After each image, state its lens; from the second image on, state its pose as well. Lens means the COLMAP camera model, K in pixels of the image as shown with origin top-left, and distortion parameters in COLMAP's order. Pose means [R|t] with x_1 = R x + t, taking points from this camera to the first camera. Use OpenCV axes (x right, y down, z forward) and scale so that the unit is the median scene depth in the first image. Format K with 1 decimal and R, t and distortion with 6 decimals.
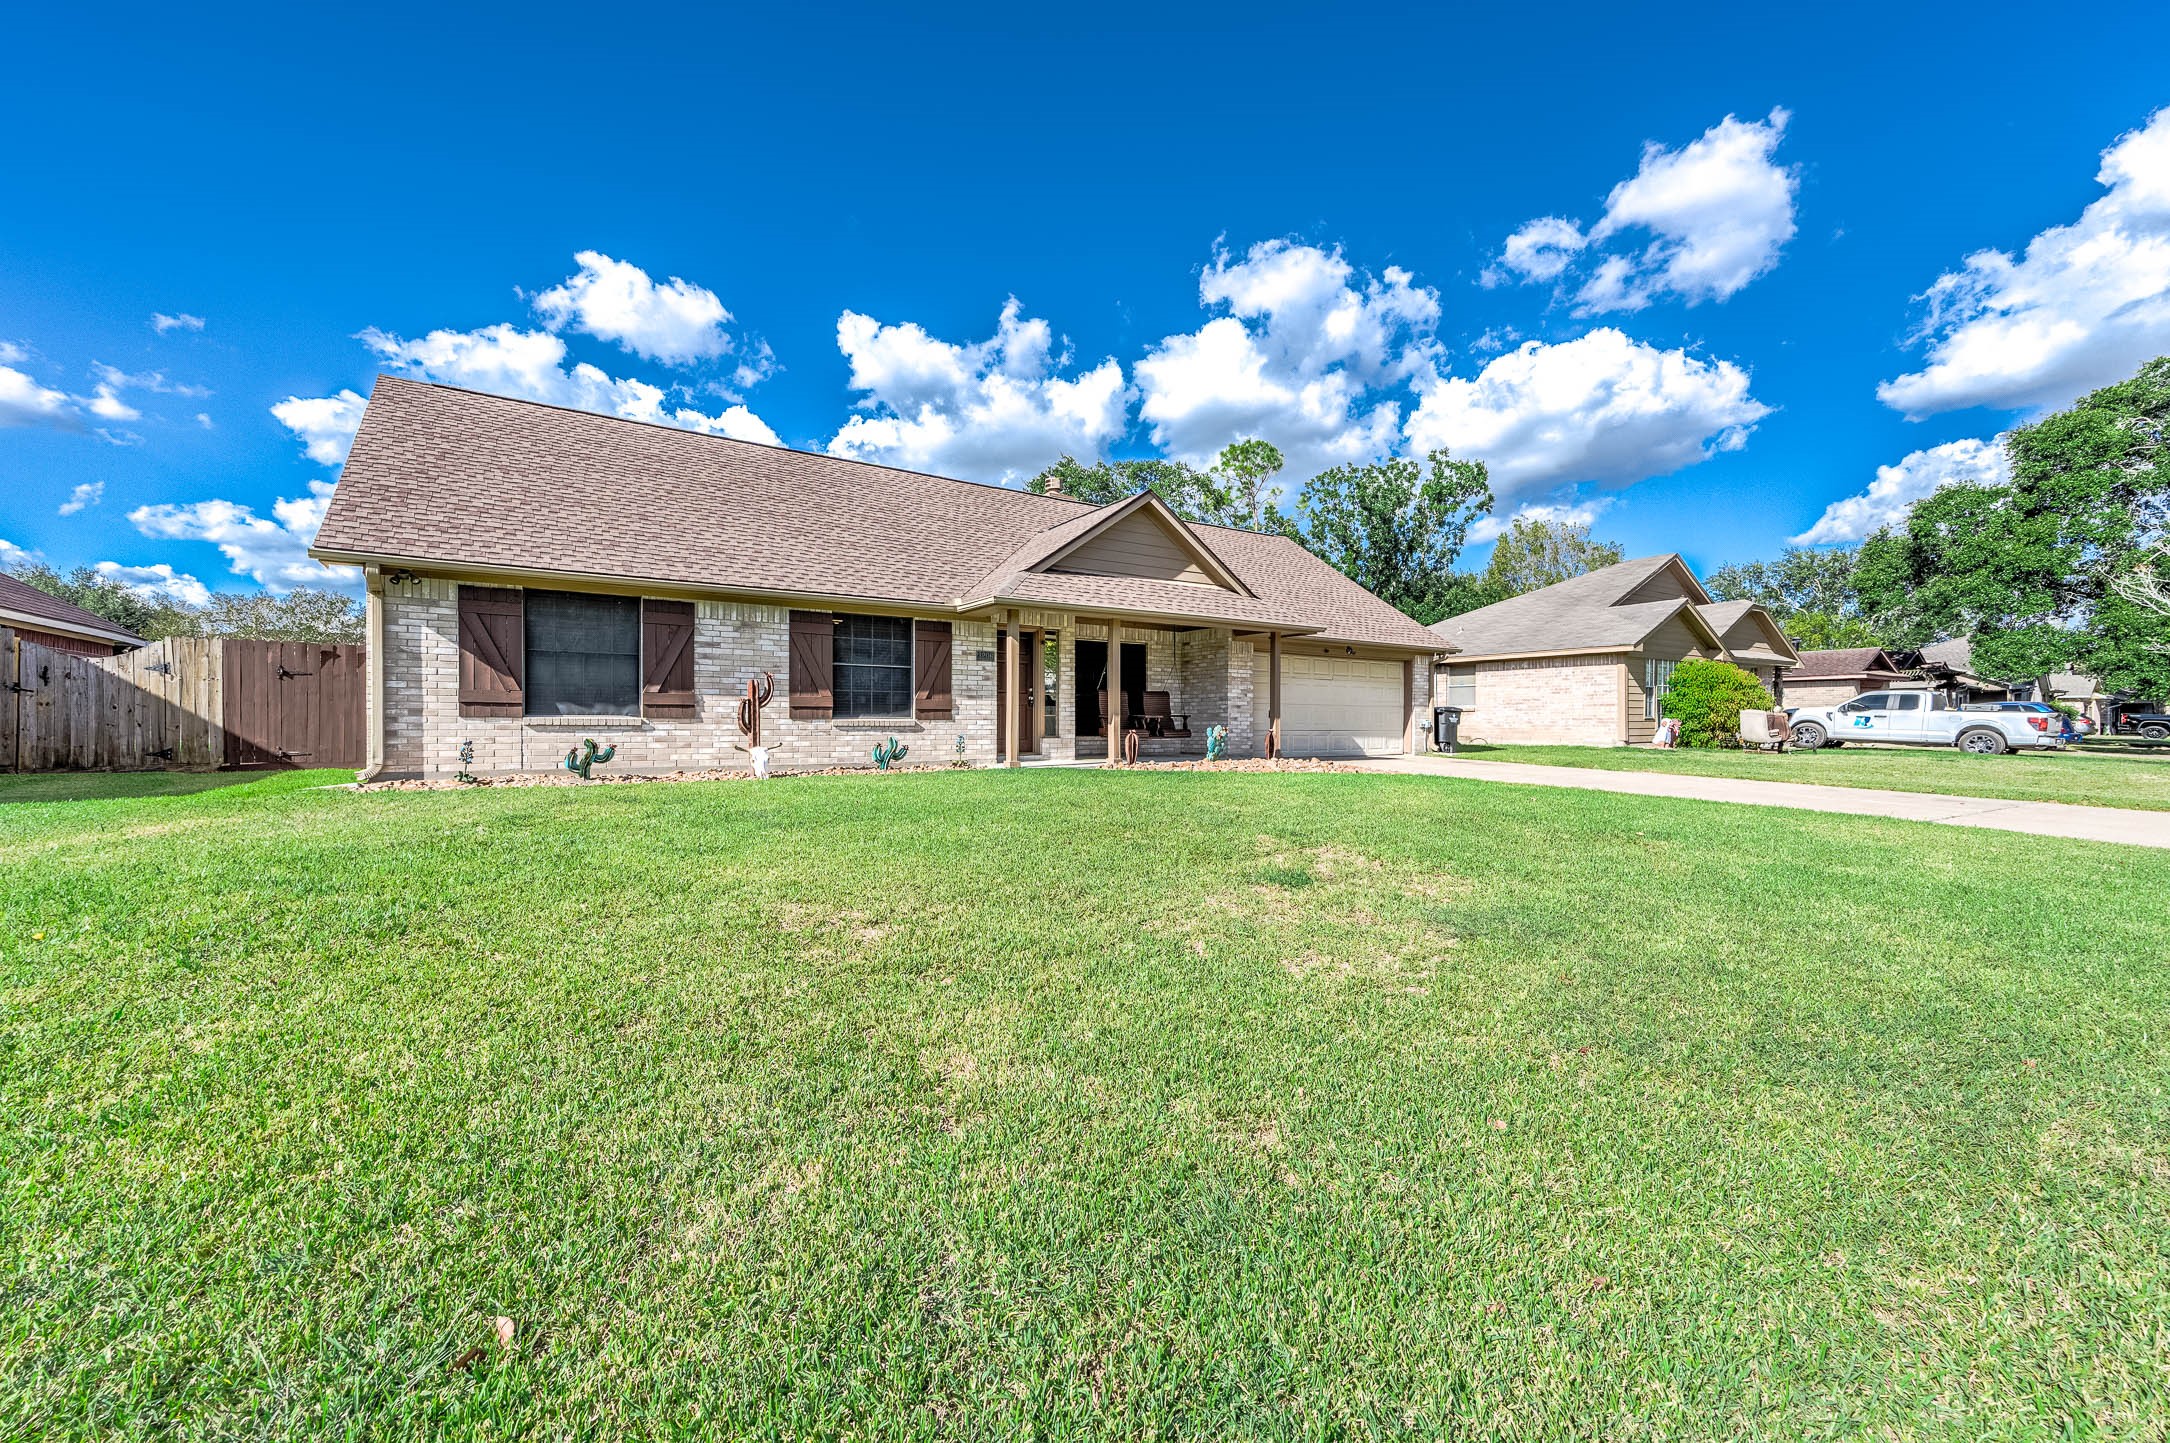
lens RADIAL K [[855.7, 0, 1089.1], [0, 855.7, 728.2], [0, 0, 1]] dist [0.017324, 0.000099]
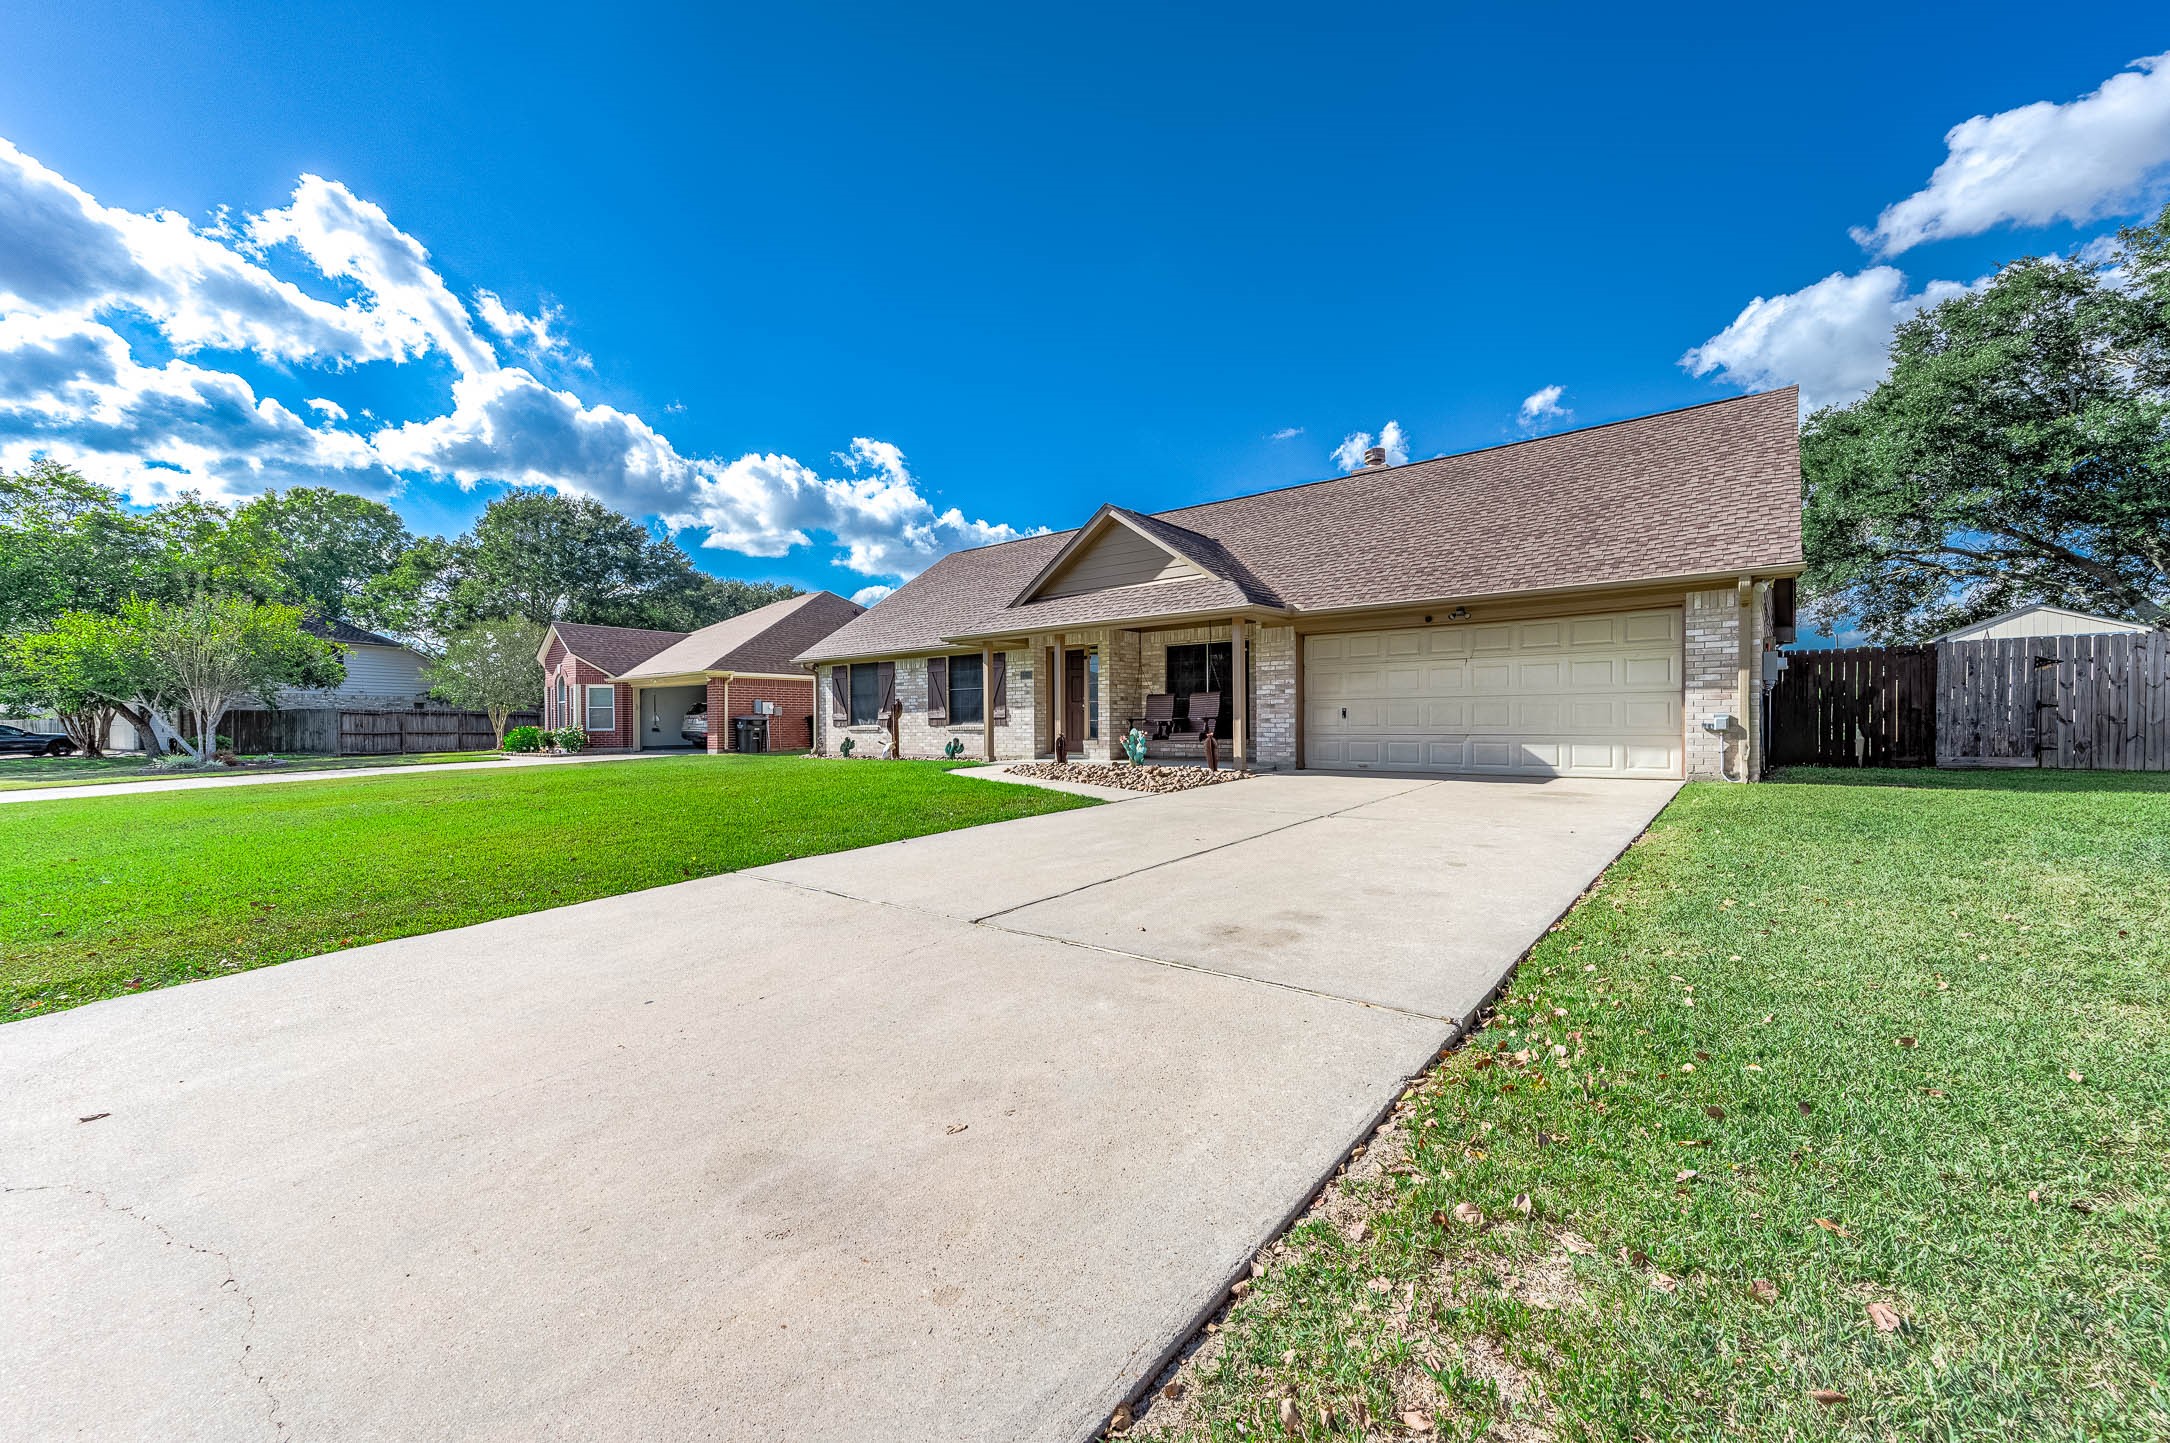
lens RADIAL K [[855.7, 0, 1089.1], [0, 855.7, 728.2], [0, 0, 1]] dist [0.017324, 0.000099]
pose [[0.300913, 0.000852, -0.953651, 1.150766], [0.006684, 0.999973, 0.003002, -0.008612], [0.953628, -0.007277, 0.300900, 0.719807]]
